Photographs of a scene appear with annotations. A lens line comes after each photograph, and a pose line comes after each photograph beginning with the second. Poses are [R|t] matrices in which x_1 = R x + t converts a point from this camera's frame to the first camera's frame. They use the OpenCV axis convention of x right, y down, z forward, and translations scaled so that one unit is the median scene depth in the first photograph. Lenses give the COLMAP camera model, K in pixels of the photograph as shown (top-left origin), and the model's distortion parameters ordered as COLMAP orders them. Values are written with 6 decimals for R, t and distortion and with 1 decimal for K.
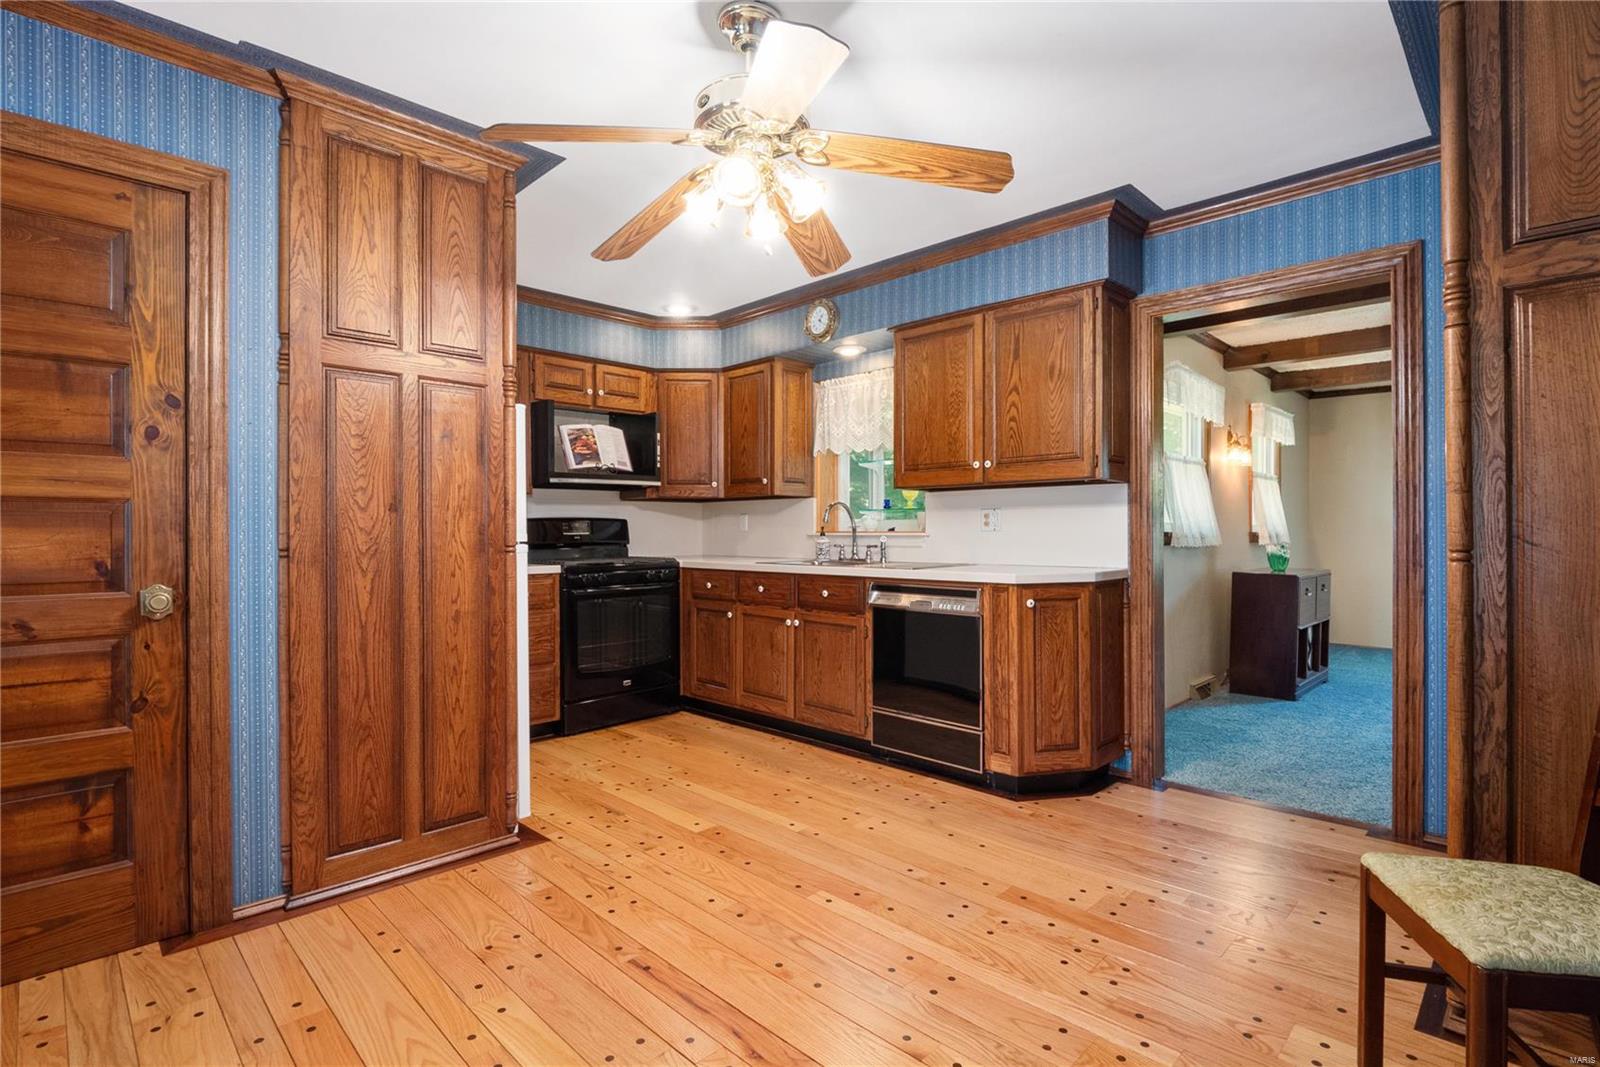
lens RADIAL K [[765.7, 0, 800.0], [0, 765.7, 533.5], [0, 0, 1]] dist [-0.003969, -0.000205]
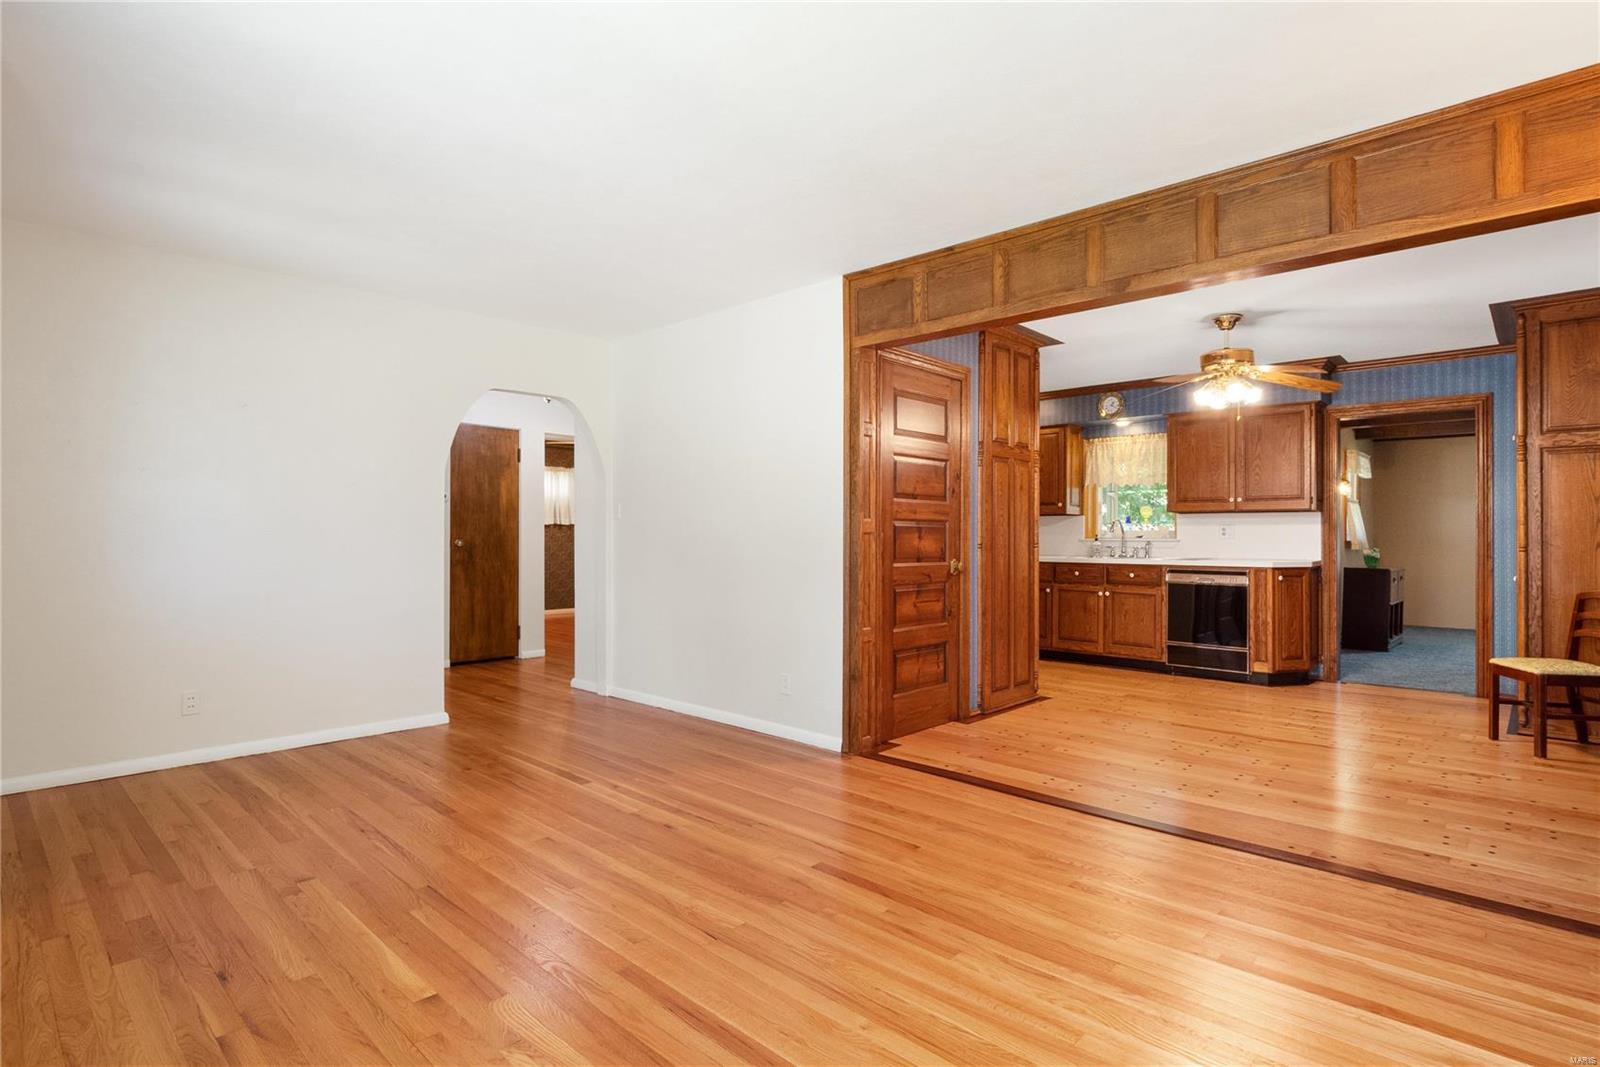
lens RADIAL K [[799.2, 0, 831.5], [0, 799.2, 535.1], [0, 0, 1]] dist [0.002629, 0.000483]
pose [[0.998599, 0.008326, 0.052260, -0.858938], [-0.008062, 0.999954, -0.005257, 0.007006], [-0.052301, 0.004828, 0.998620, -0.842955]]
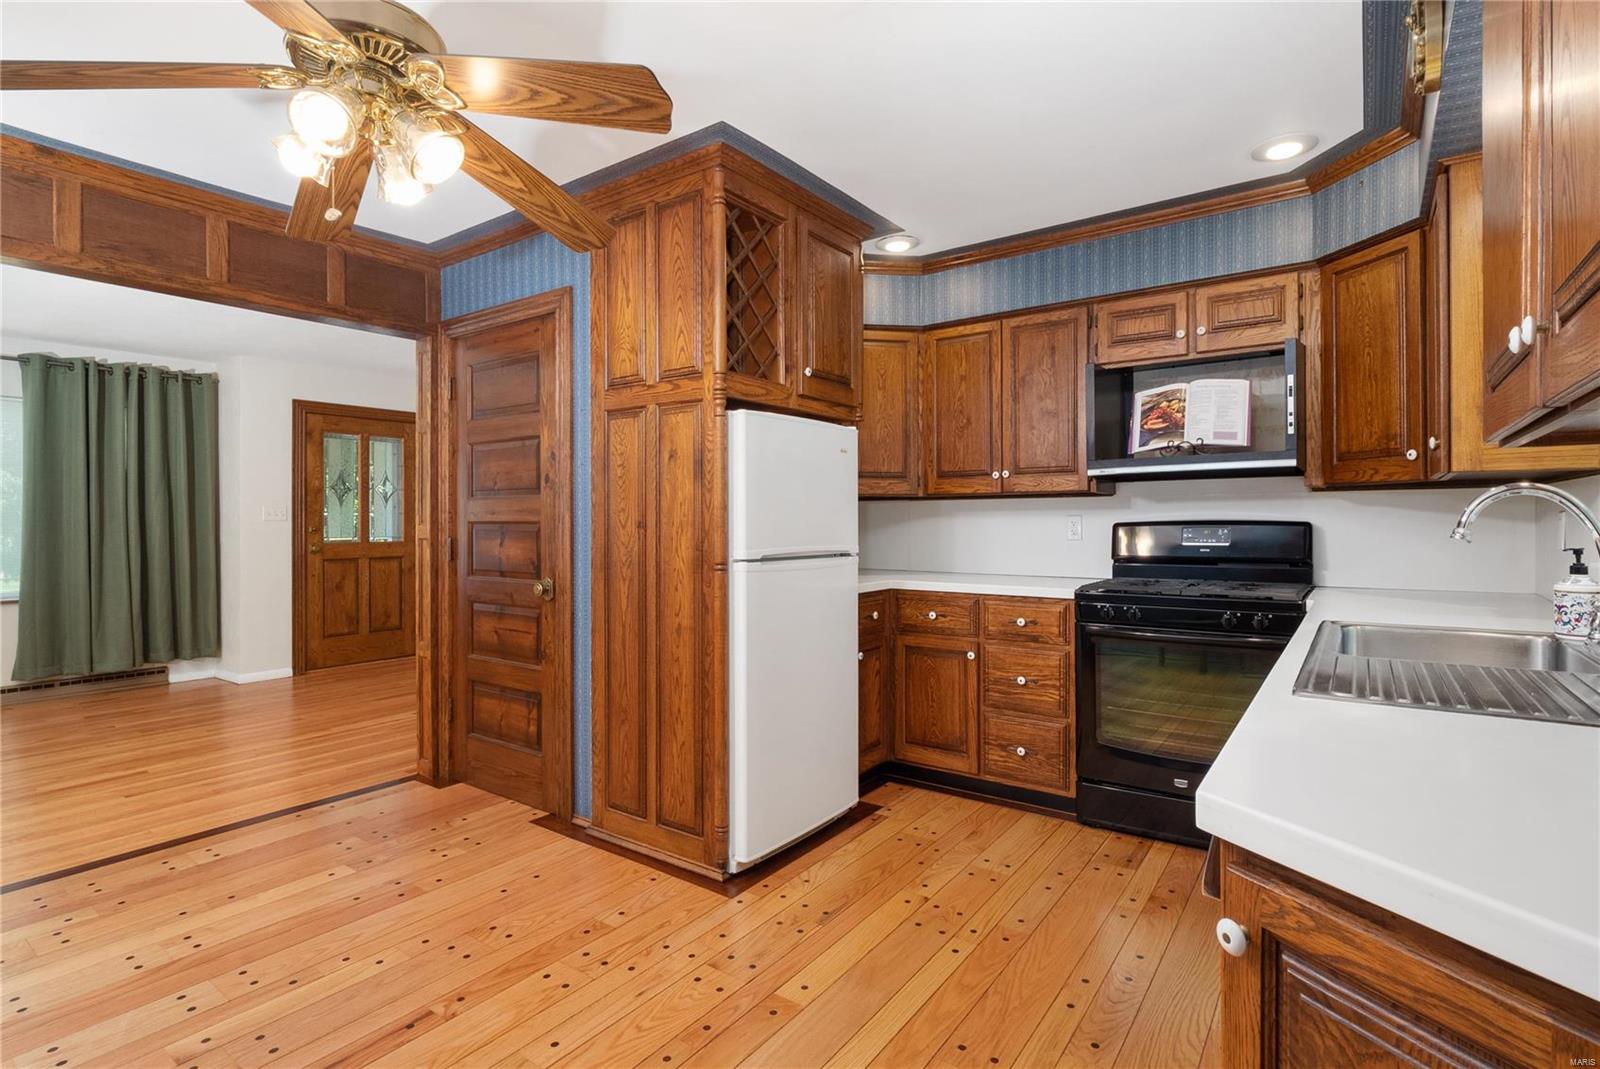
lens RADIAL K [[779.8, 0, 797.7], [0, 779.8, 514.9], [0, 0, 1]] dist [0.002749, -0.015179]
pose [[0.162264, -0.003108, -0.986743, 0.501265], [-0.000779, 0.999994, -0.003278, -0.034824], [0.986747, 0.001300, 0.162260, 0.804832]]
